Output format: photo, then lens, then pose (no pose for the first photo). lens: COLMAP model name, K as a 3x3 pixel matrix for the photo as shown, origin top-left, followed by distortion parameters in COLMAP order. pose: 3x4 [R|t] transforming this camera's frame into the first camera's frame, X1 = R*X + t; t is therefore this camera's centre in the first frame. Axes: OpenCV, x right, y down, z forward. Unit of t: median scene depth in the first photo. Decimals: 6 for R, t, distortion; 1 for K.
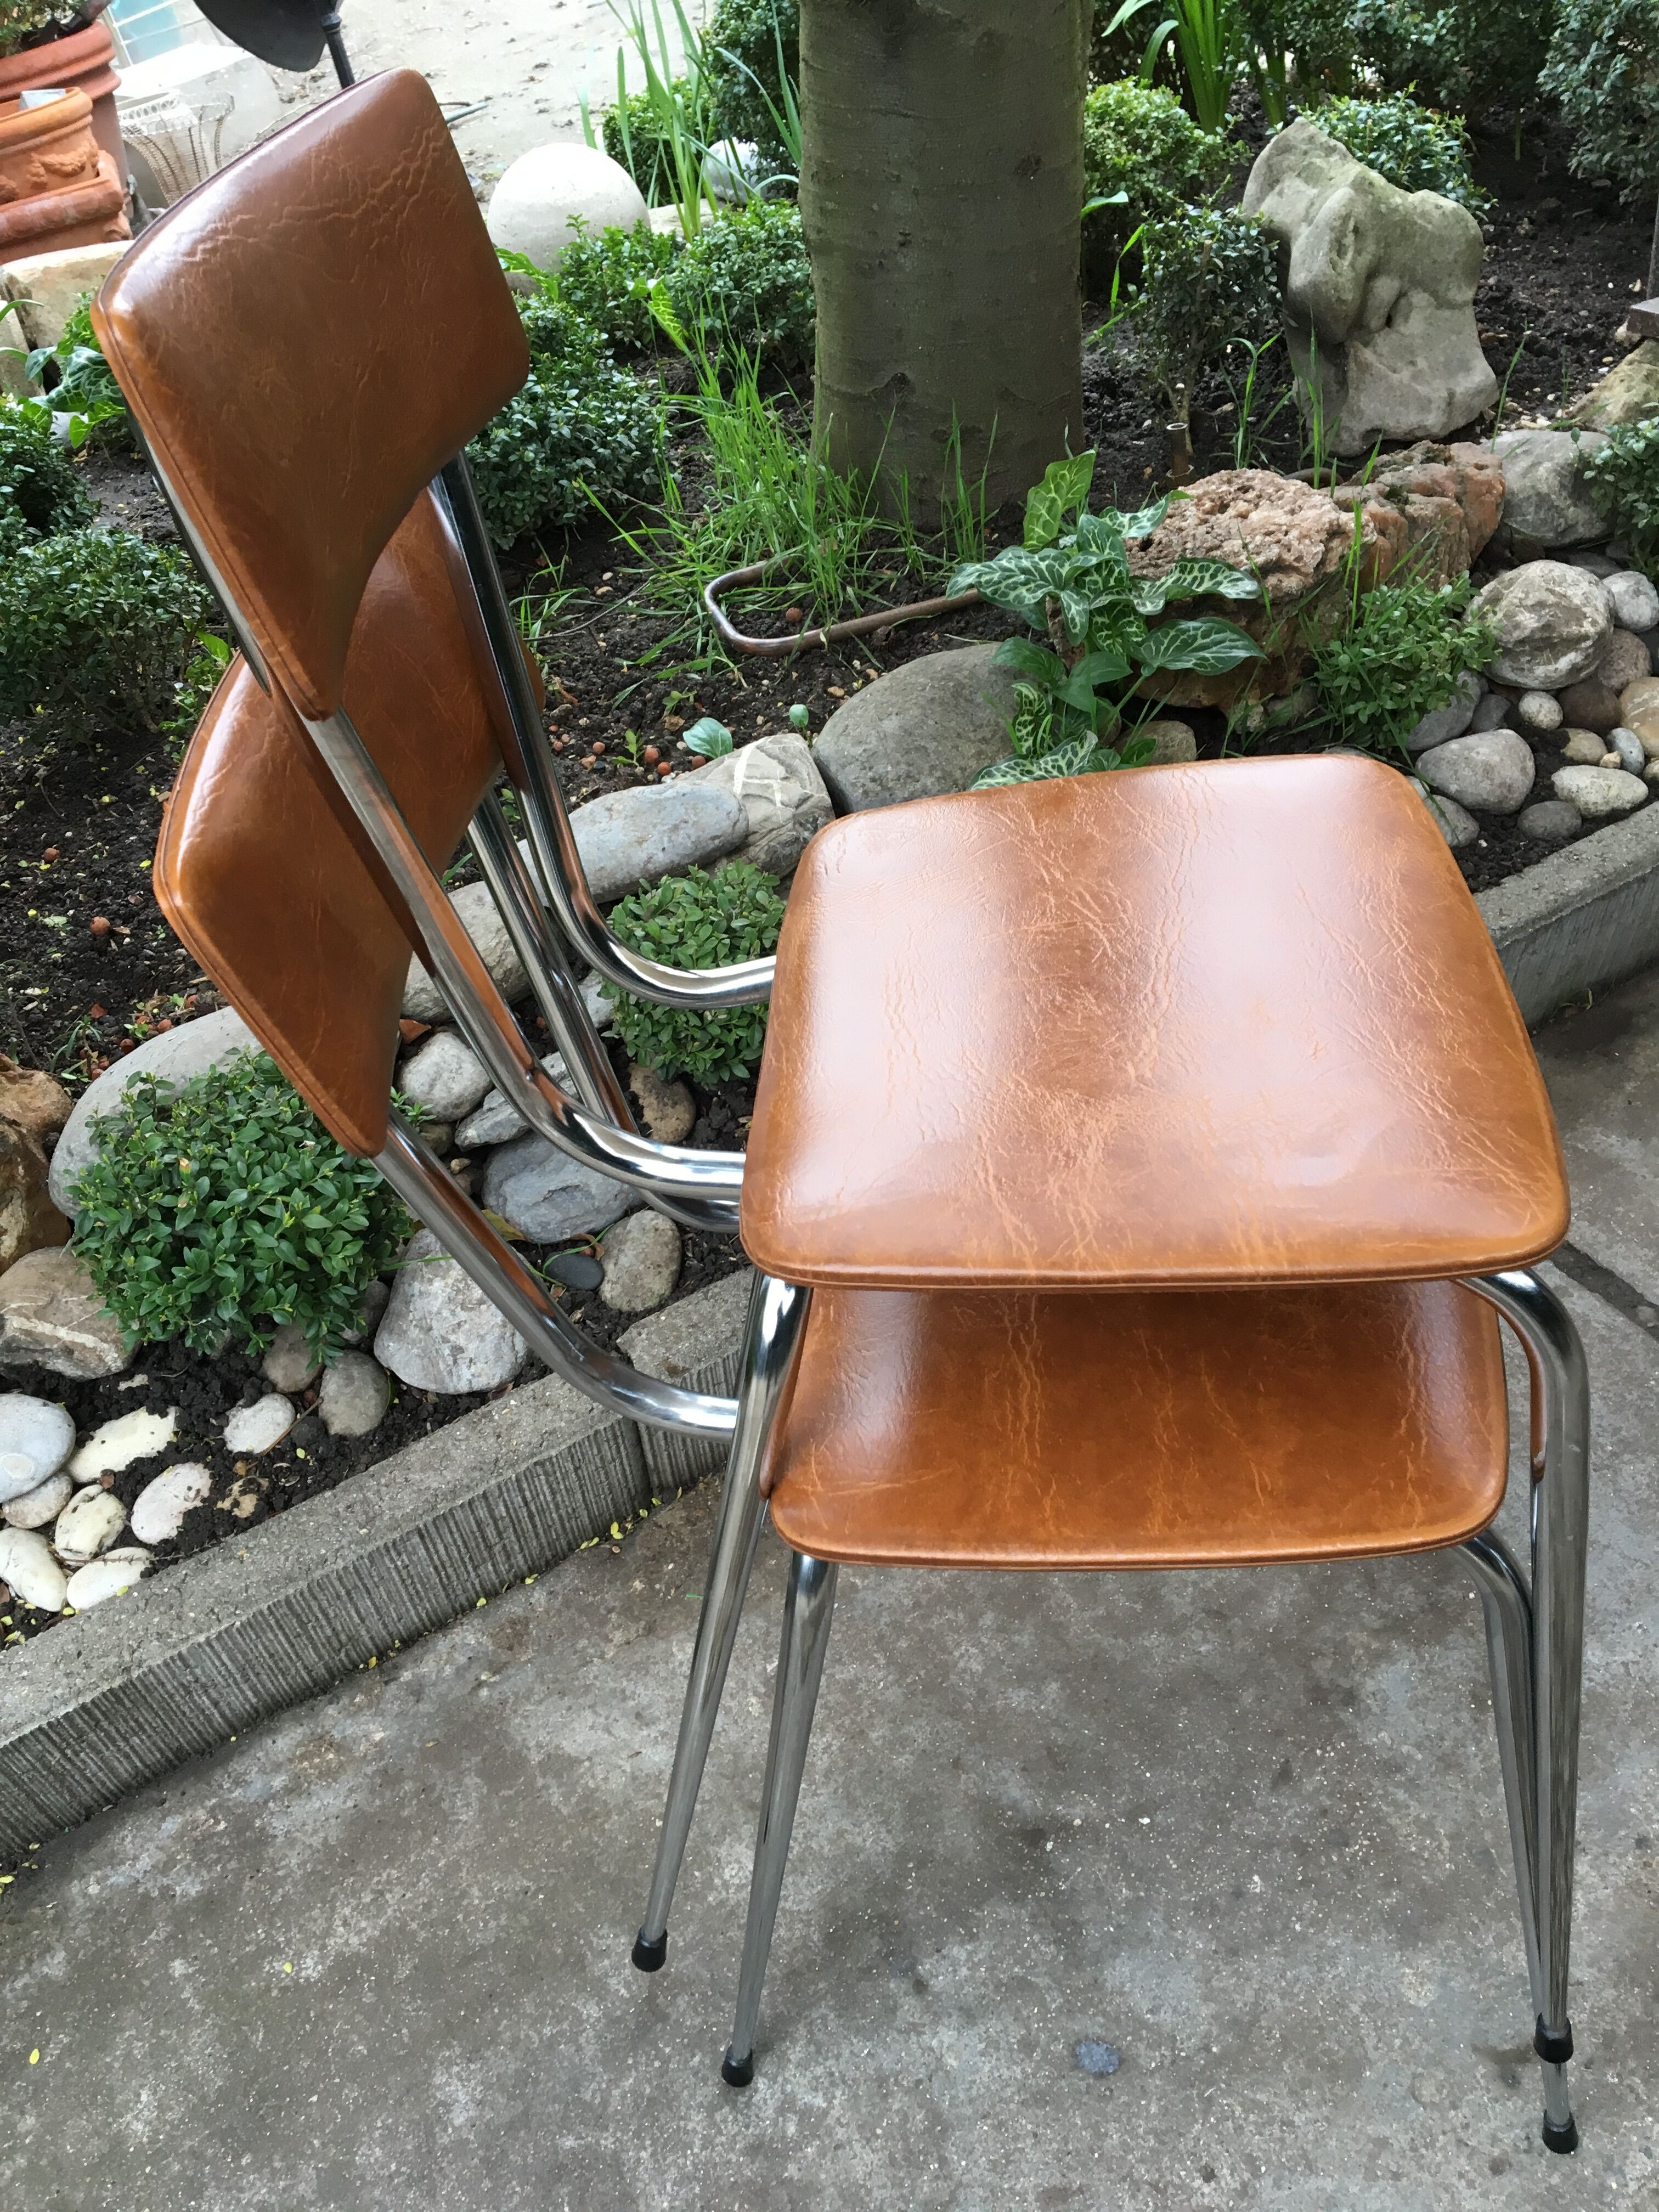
lens RADIAL K [[1847.8, 0, 833.9], [0, 1847.8, 1106.3], [0, 0, 1]] dist [0.077139, -0.110510]
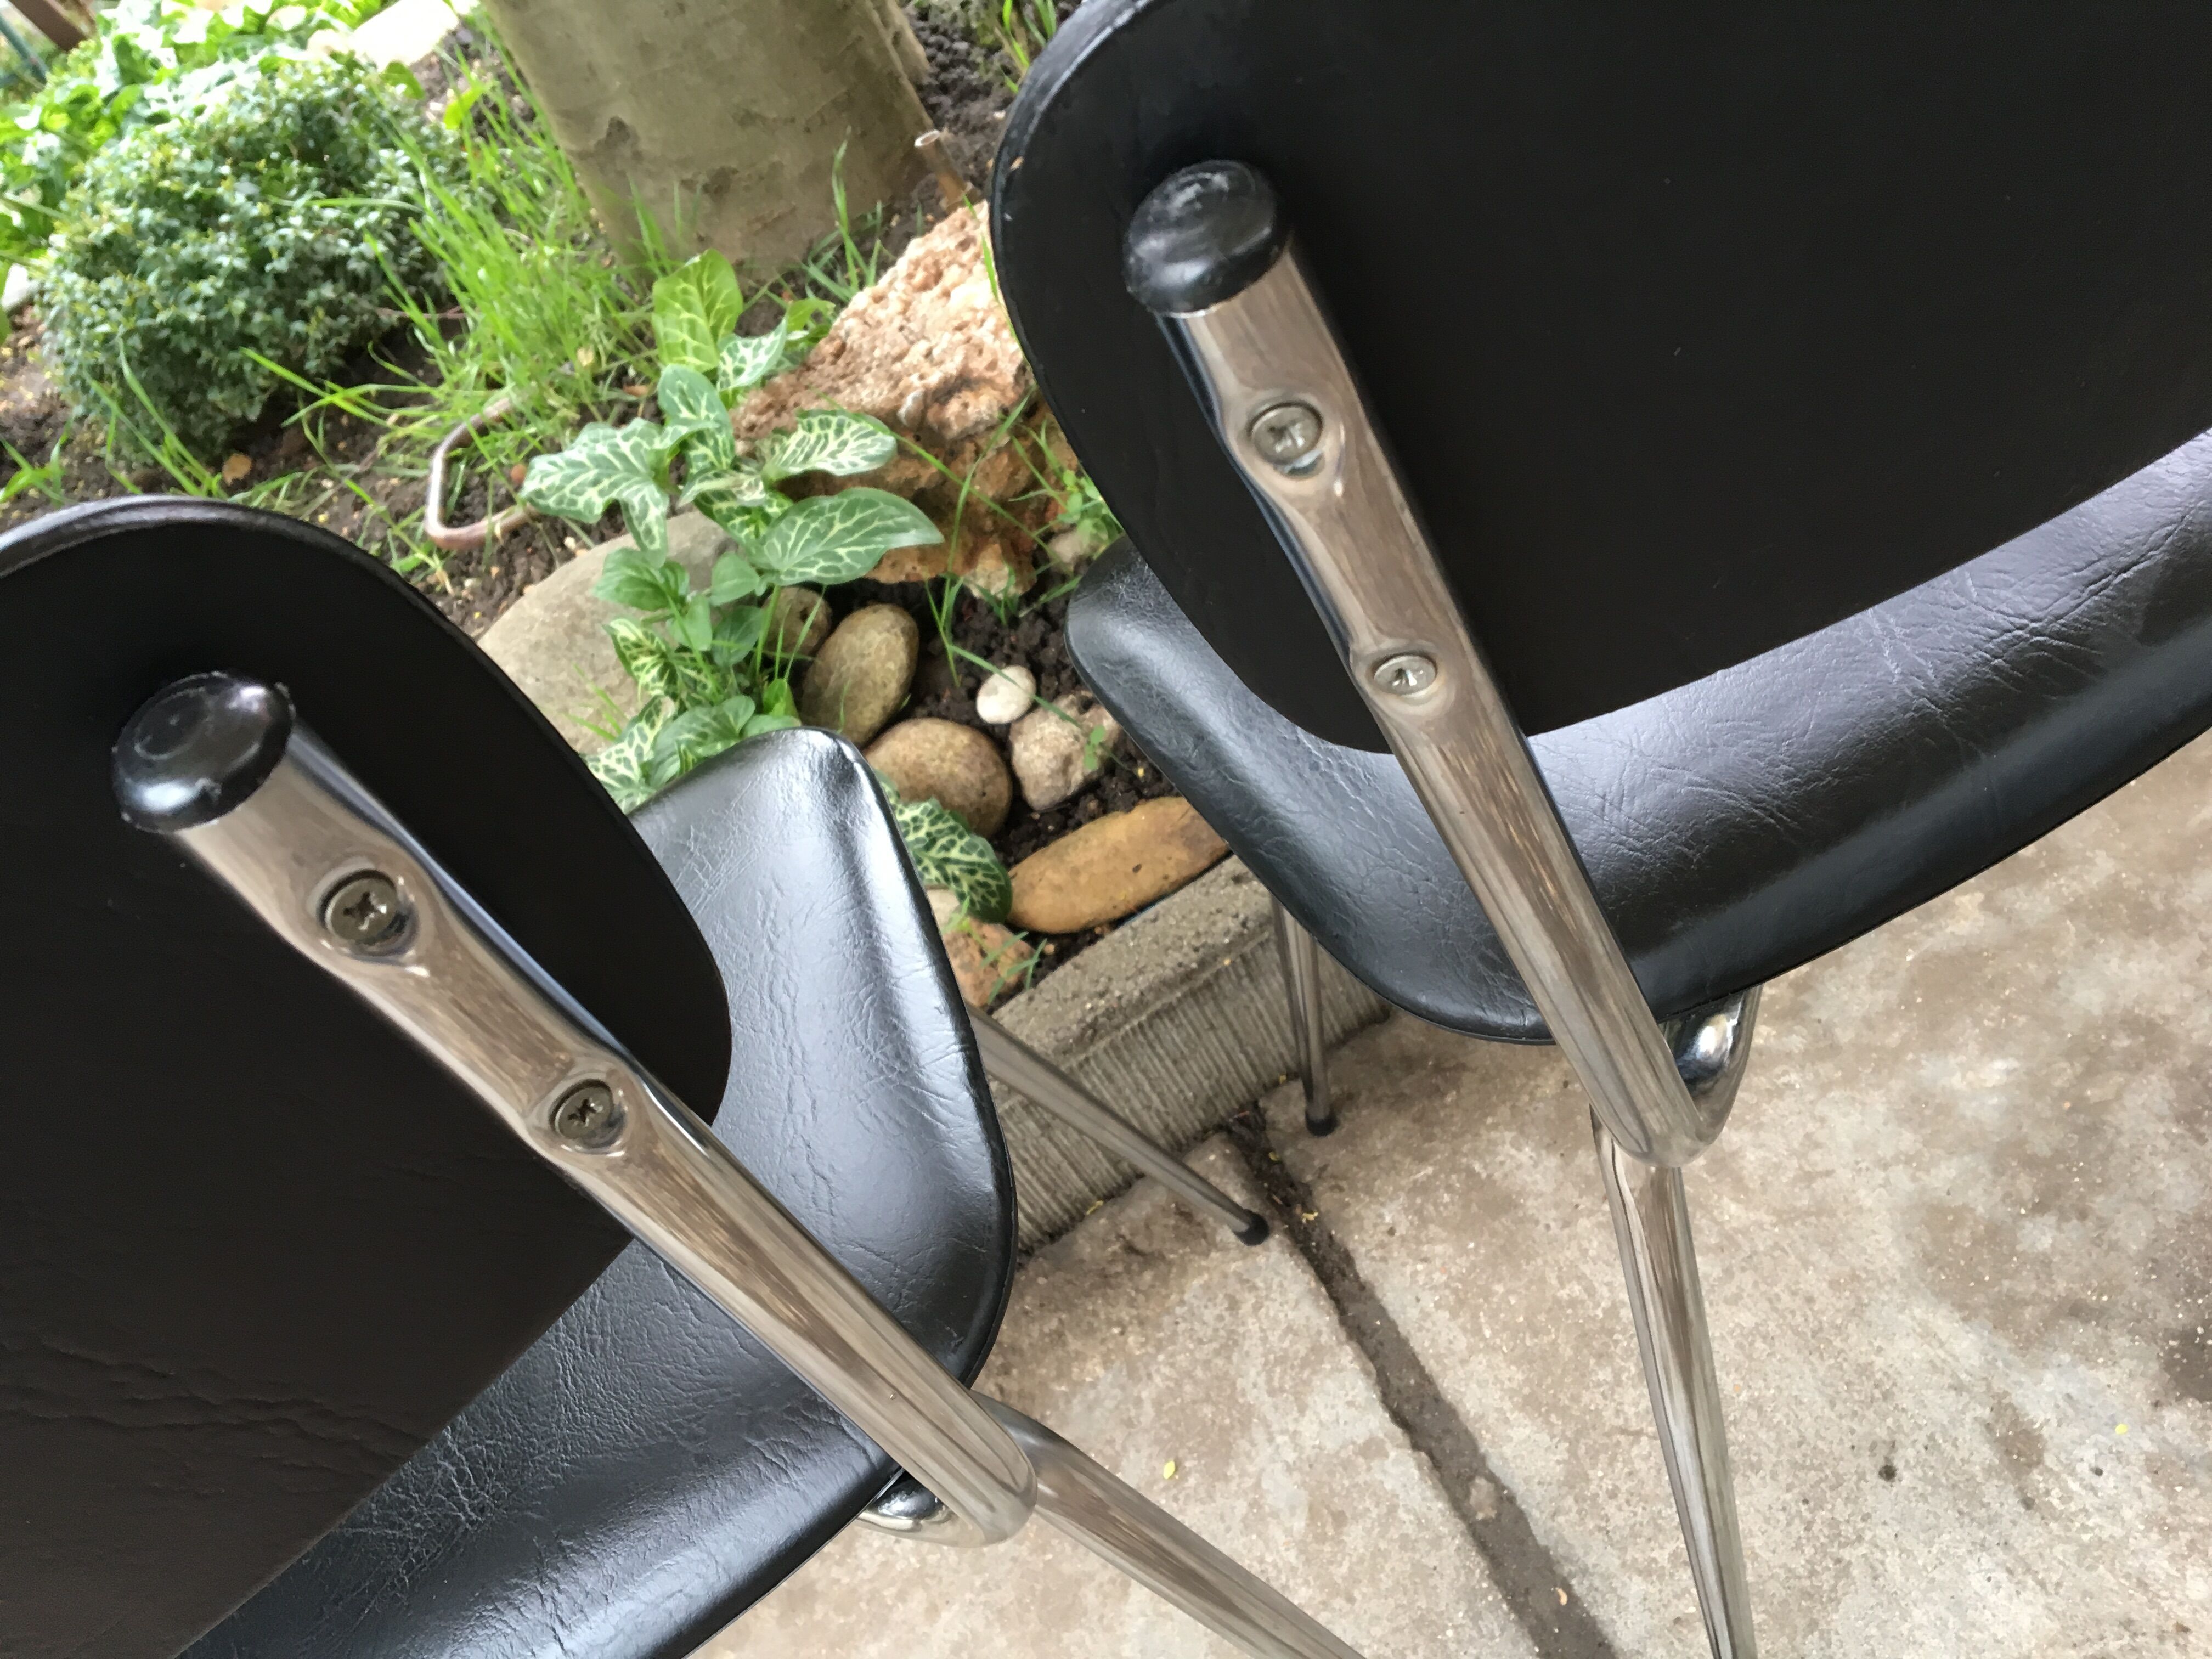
lens RADIAL K [[1847.8, 0, 1120.7], [0, 1847.8, 834.3], [0, 0, 1]] dist [0.077139, -0.110510]
pose [[0.964243, -0.109818, -0.241195, 0.458480], [0.143147, 0.981741, 0.125275, -0.208734], [0.223033, -0.155322, 0.962357, 0.329606]]
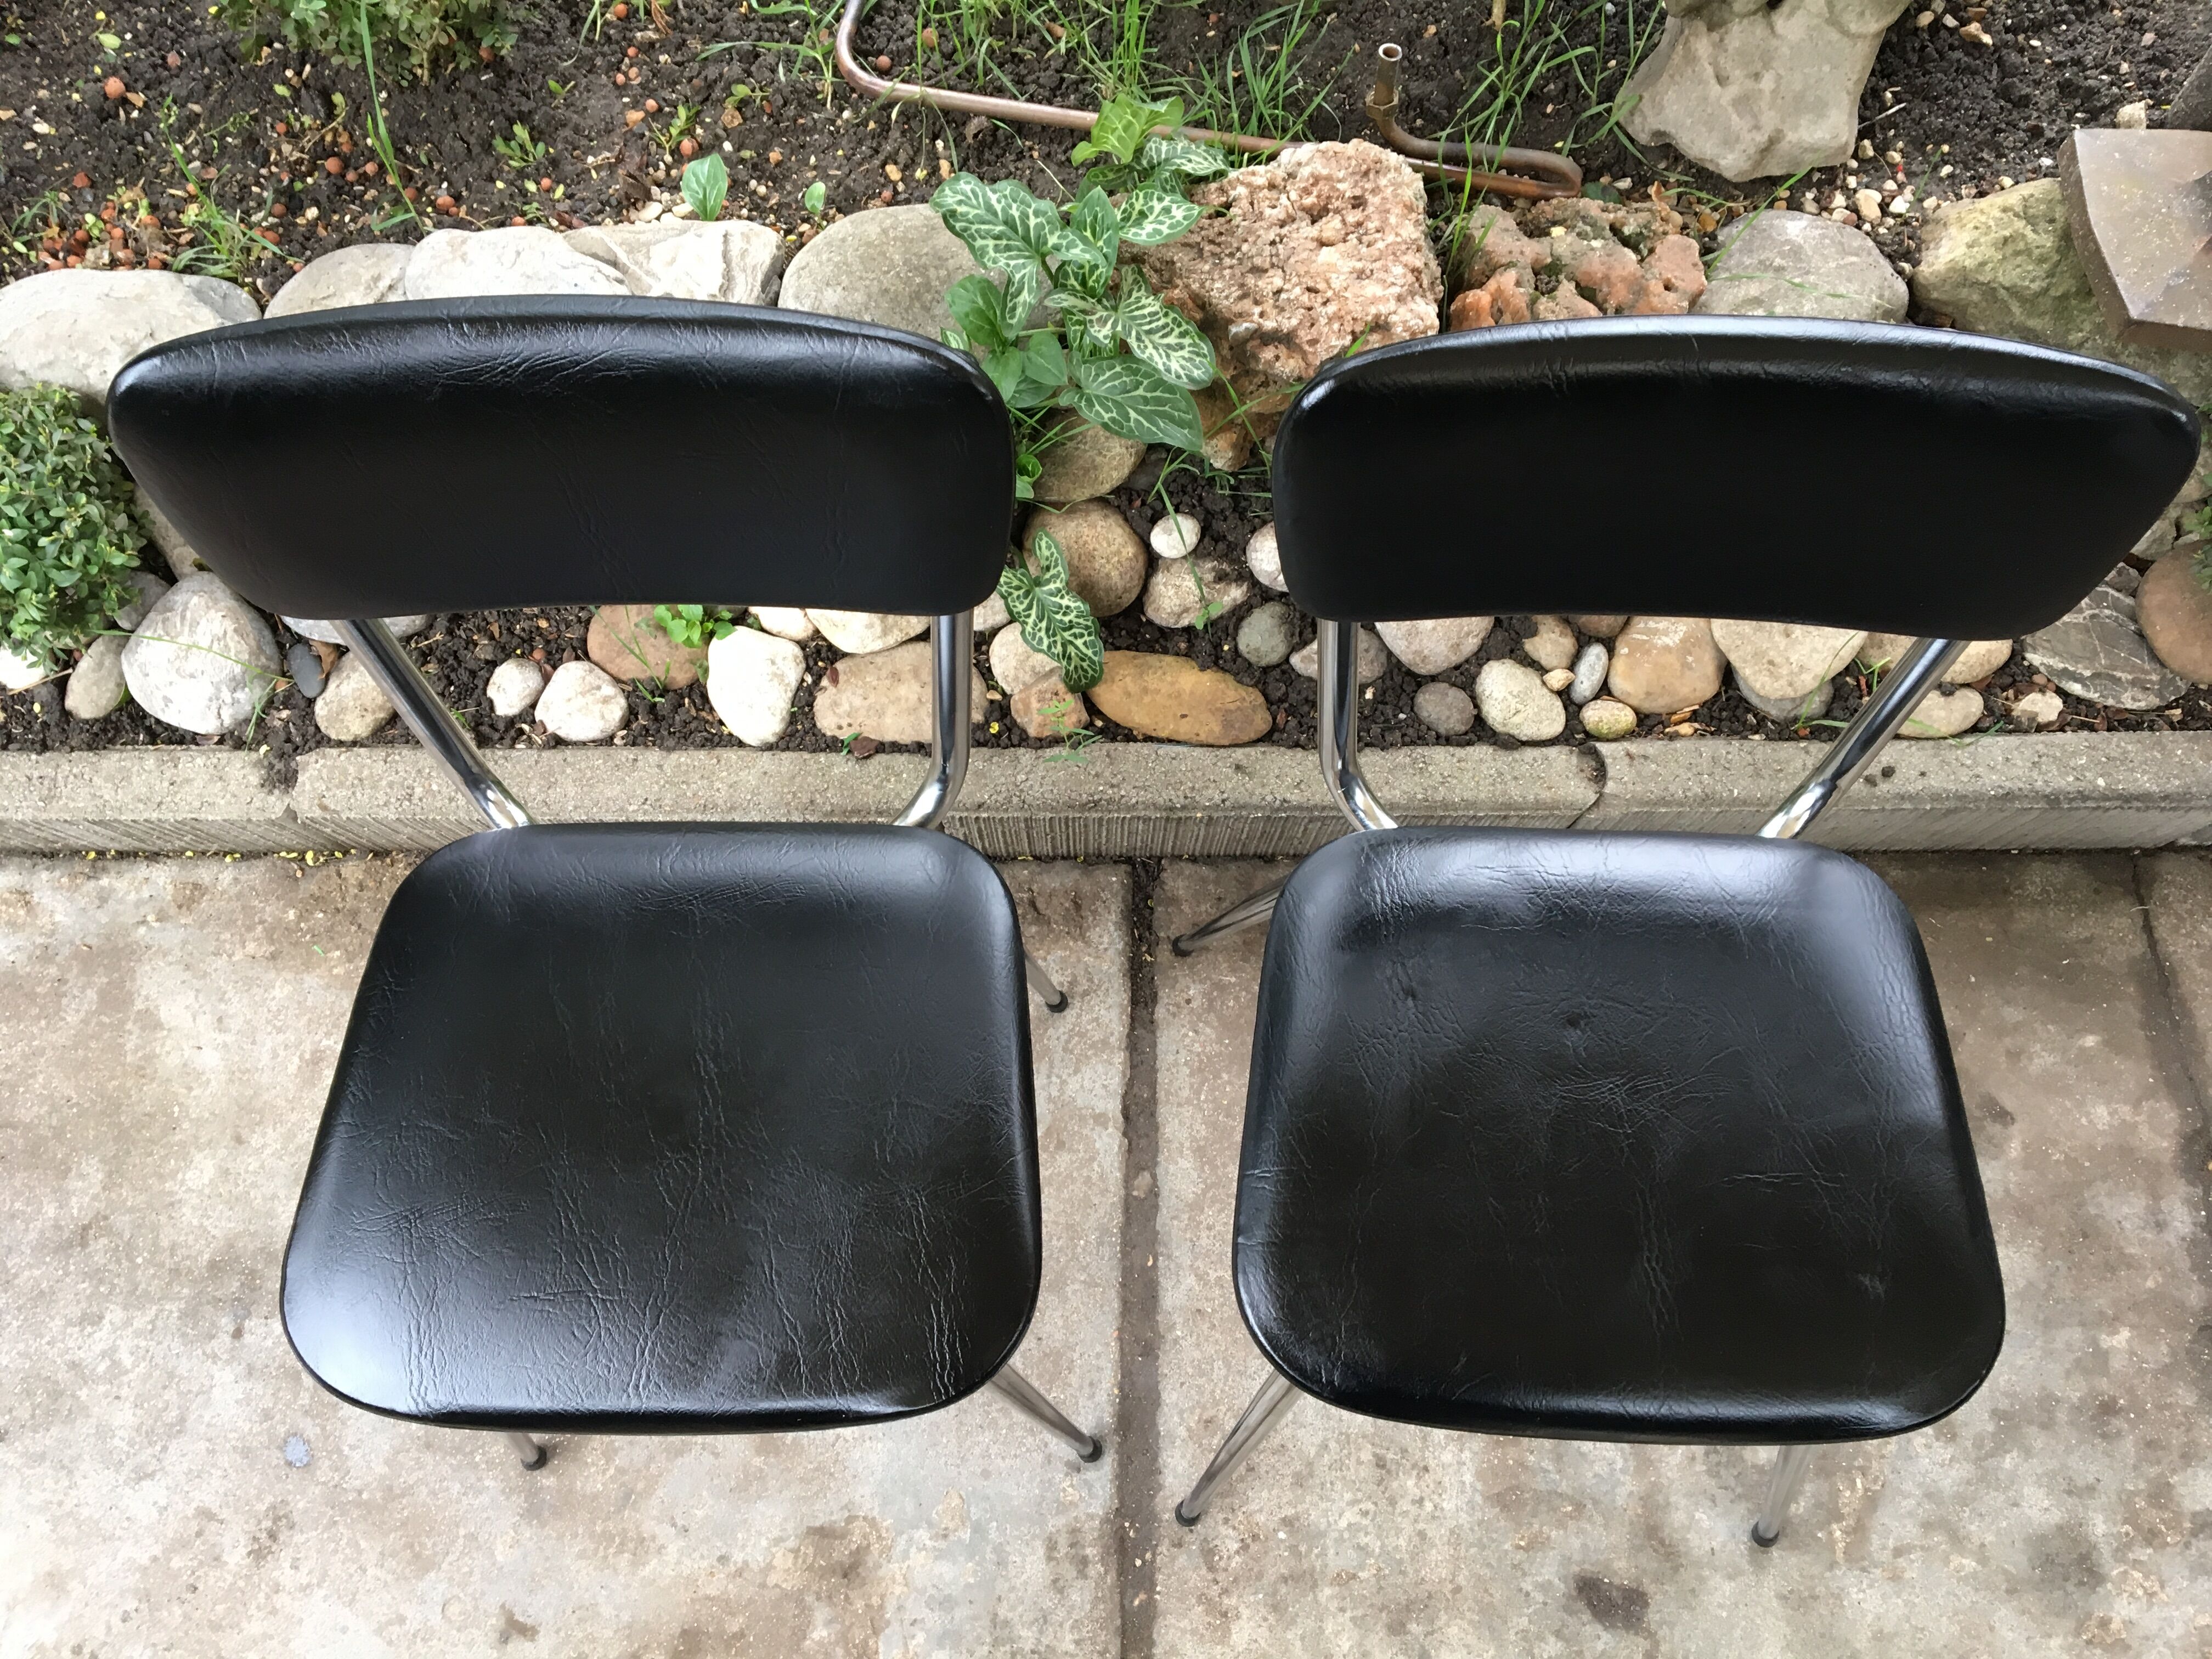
lens RADIAL K [[1847.8, 0, 1109.1], [0, 1847.8, 833.7], [0, 0, 1]] dist [0.077139, -0.110510]
pose [[0.856802, 0.510746, -0.070907, 0.359319], [-0.411306, 0.759874, 0.503407, -0.536731], [0.310994, -0.402156, 0.861135, 0.129086]]
